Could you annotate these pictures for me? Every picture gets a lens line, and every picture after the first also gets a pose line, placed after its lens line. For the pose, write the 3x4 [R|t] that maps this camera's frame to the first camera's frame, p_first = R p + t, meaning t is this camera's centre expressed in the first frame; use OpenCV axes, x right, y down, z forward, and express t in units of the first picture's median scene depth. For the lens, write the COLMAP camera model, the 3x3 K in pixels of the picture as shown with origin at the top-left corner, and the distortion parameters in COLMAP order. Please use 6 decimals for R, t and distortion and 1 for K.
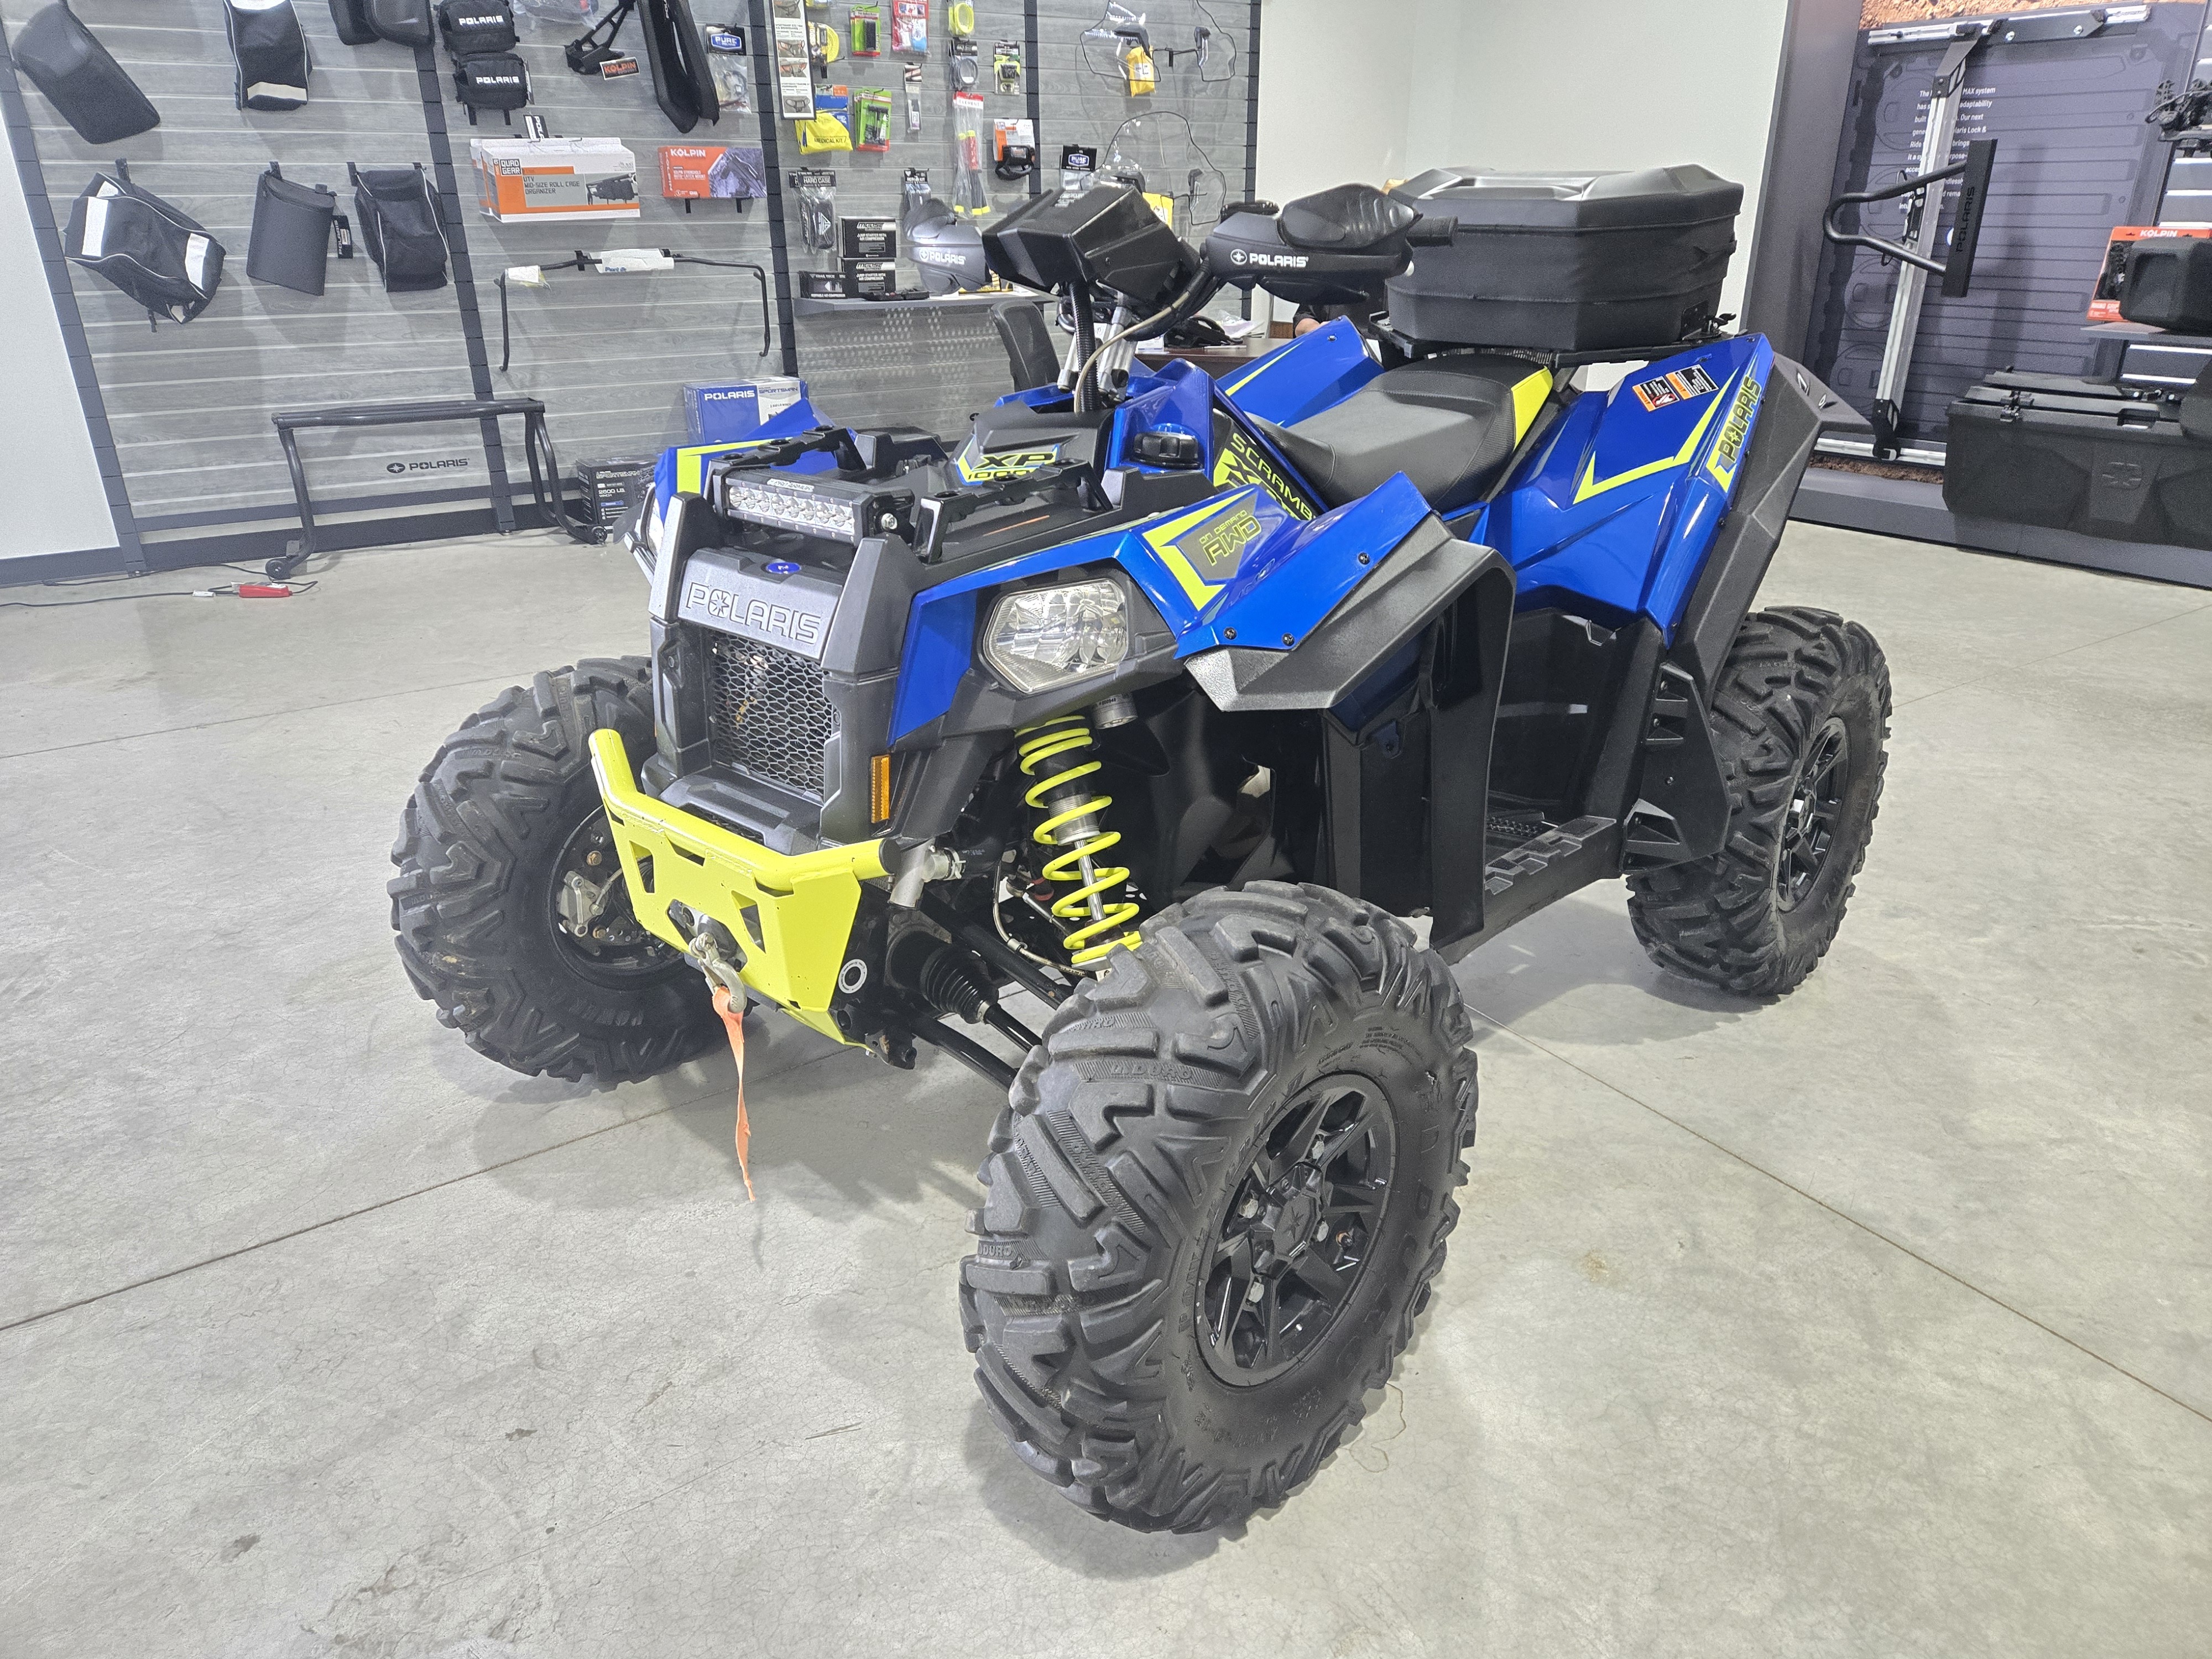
lens RADIAL K [[1472.5, 0, 1093.3], [0, 1472.5, 824.5], [0, 0, 1]] dist [0.072709, -0.054550]
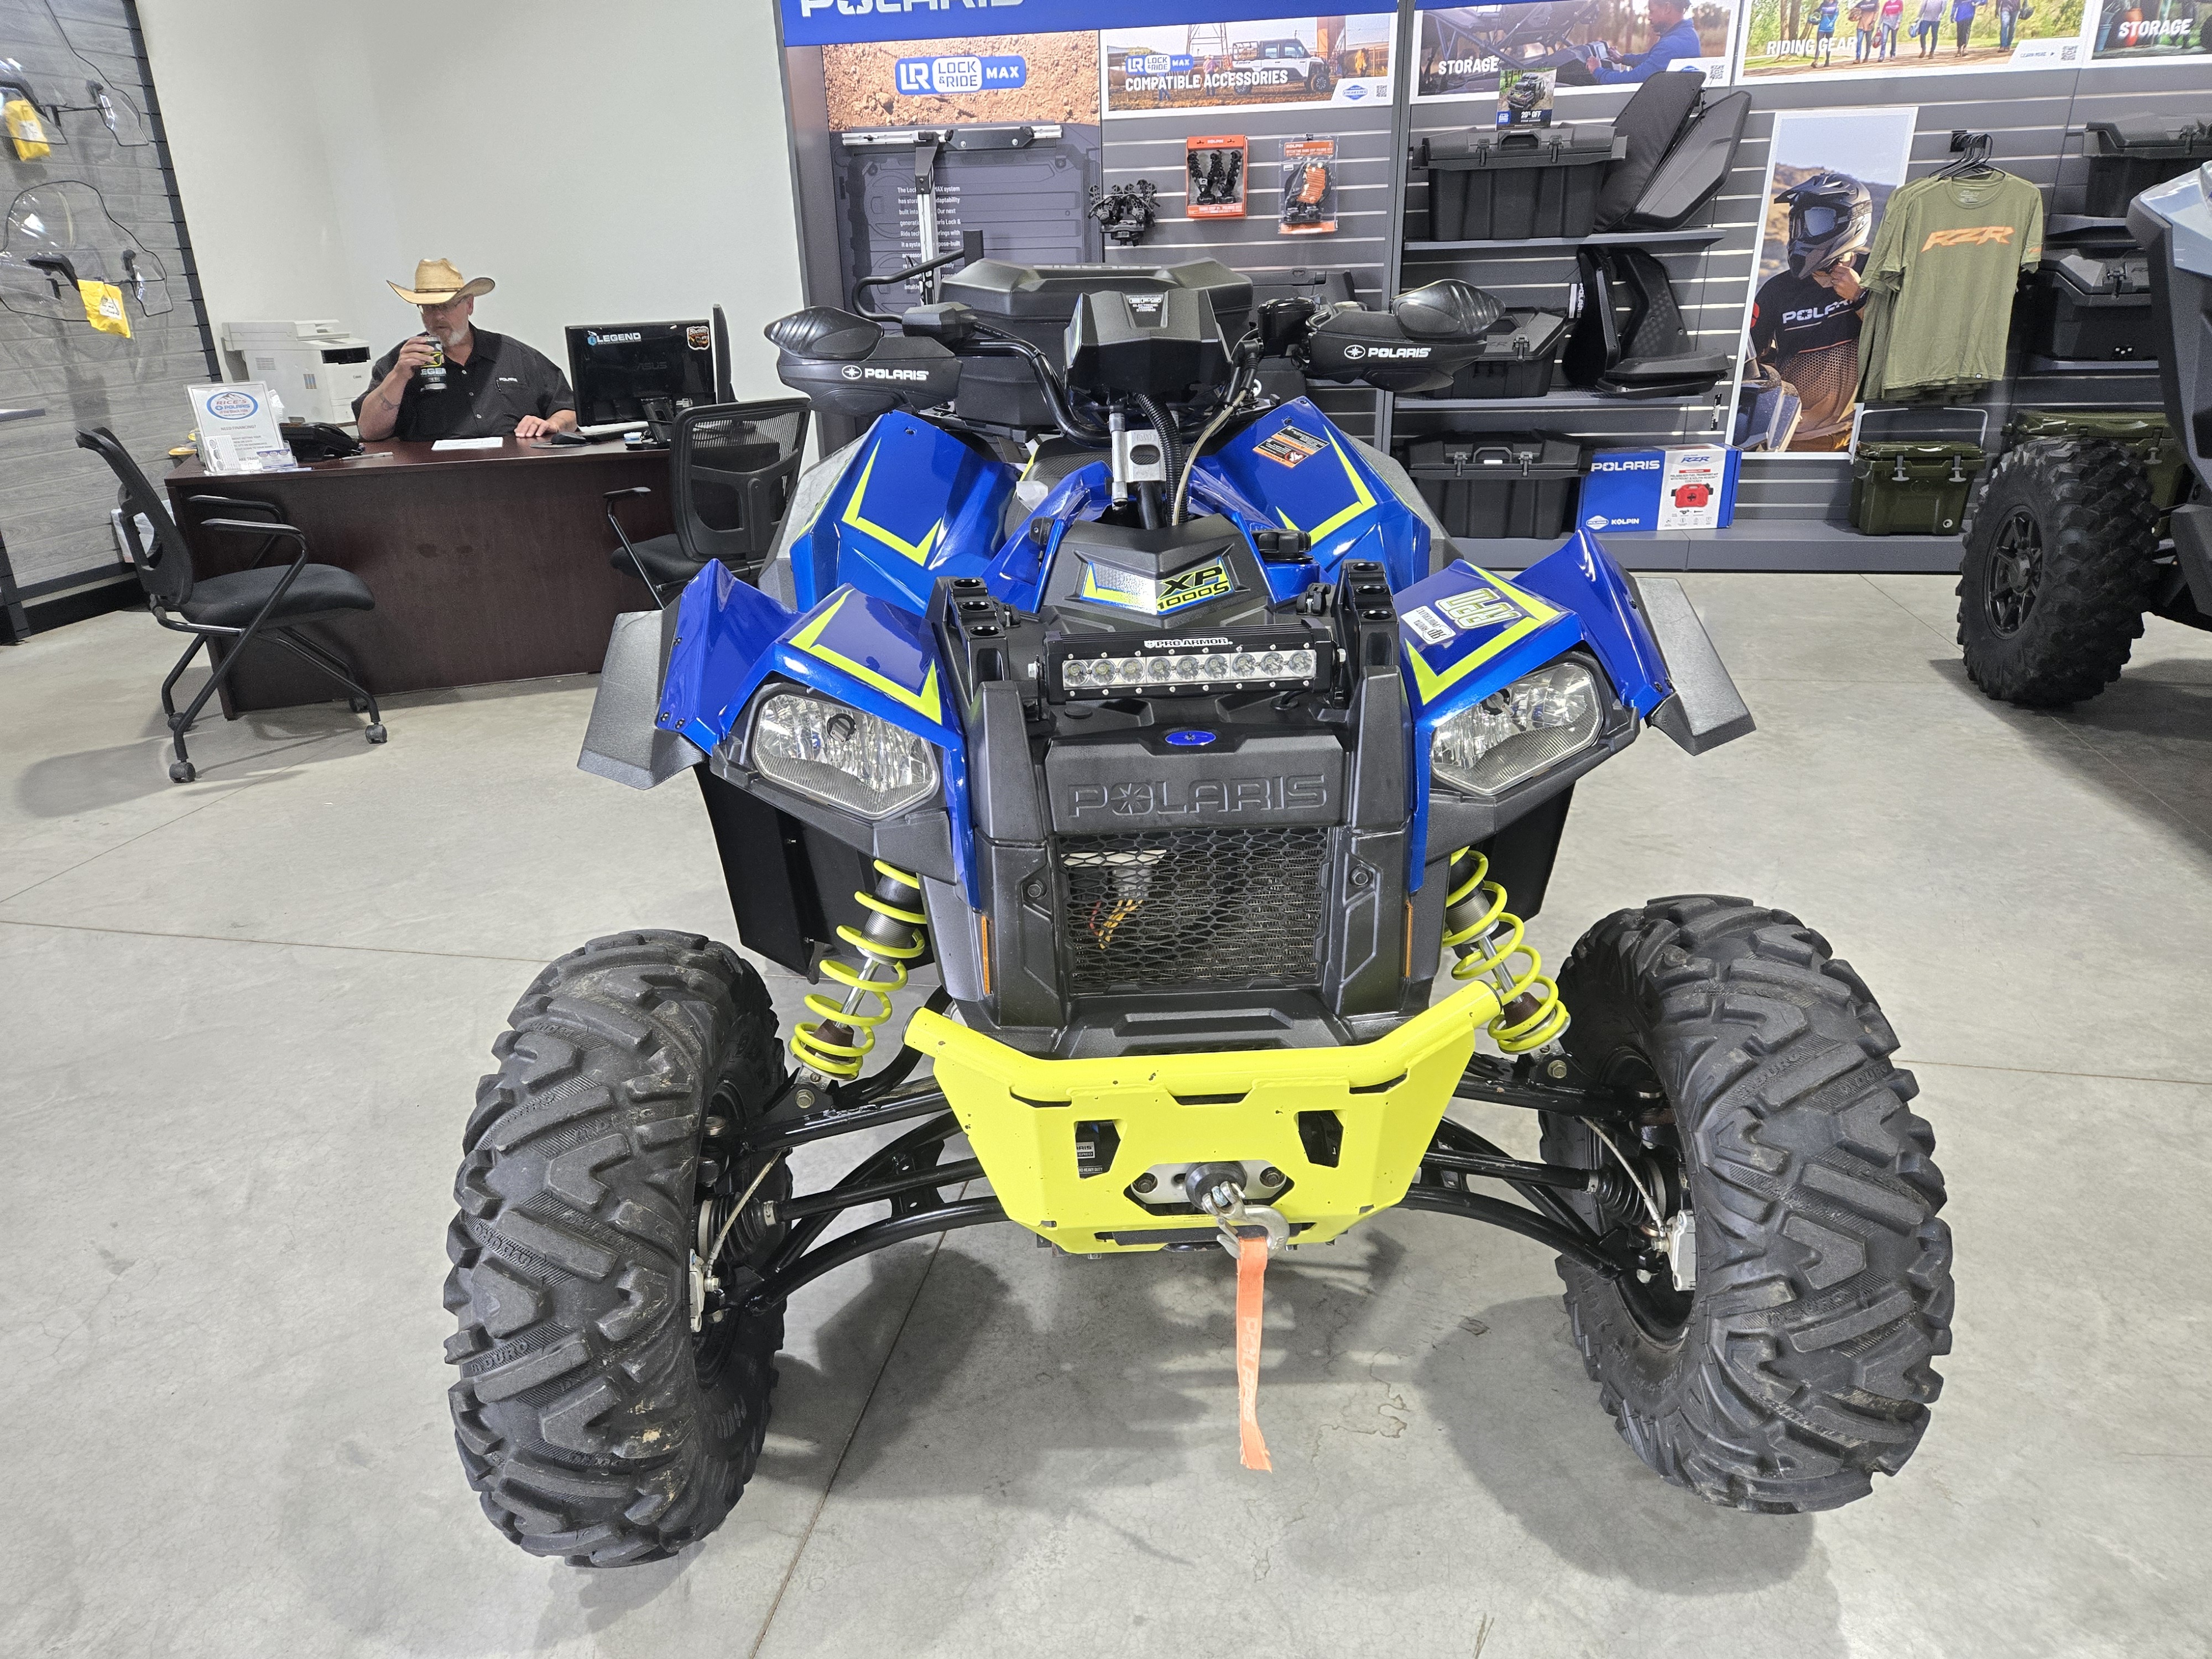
lens RADIAL K [[1472.5, 0, 1076.3], [0, 1472.5, 837.7], [0, 0, 1]] dist [0.072709, -0.054550]
pose [[0.707106, -0.269603, 0.653693, -0.246449], [0.292762, 0.953127, 0.076415, -0.060506], [-0.643655, 0.137343, 0.752892, 0.122222]]
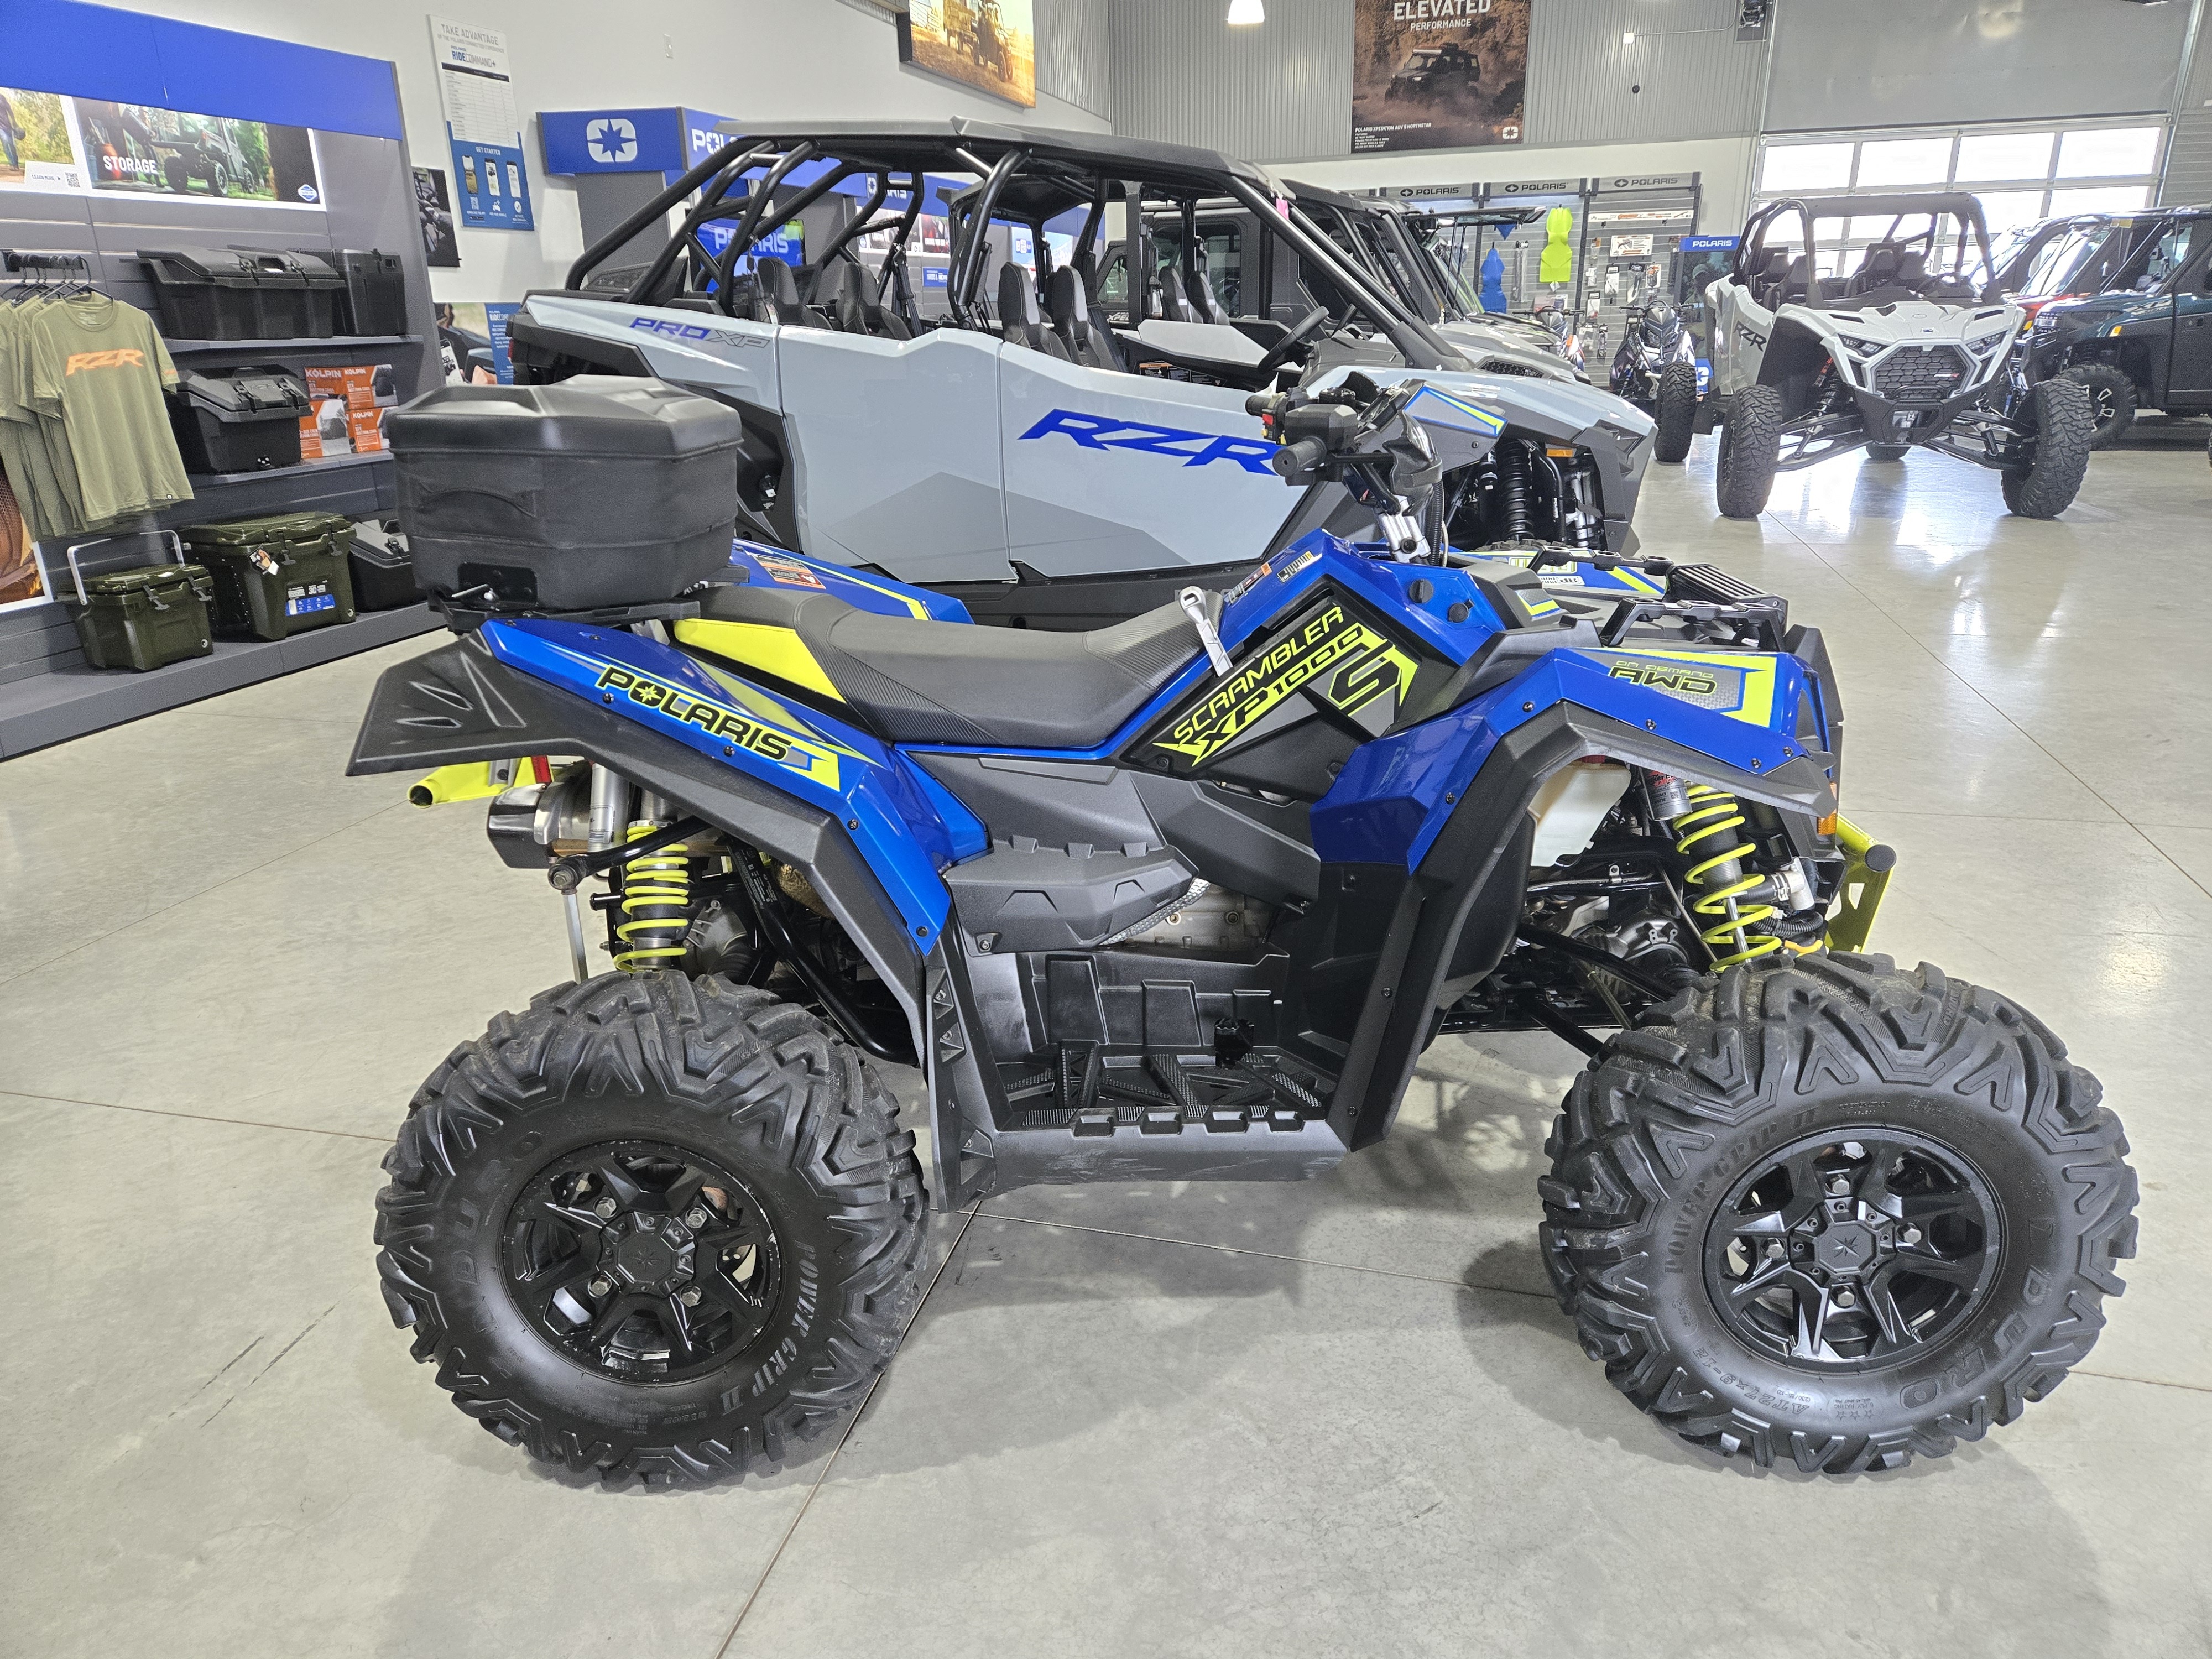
lens RADIAL K [[1472.5, 0, 1108.6], [0, 1472.5, 826.9], [0, 0, 1]] dist [0.072709, -0.054550]
pose [[-0.670021, -0.225322, 0.707320, -0.241324], [0.315042, 0.776453, 0.545774, -0.285456], [-0.672176, 0.588515, -0.449255, 0.622196]]
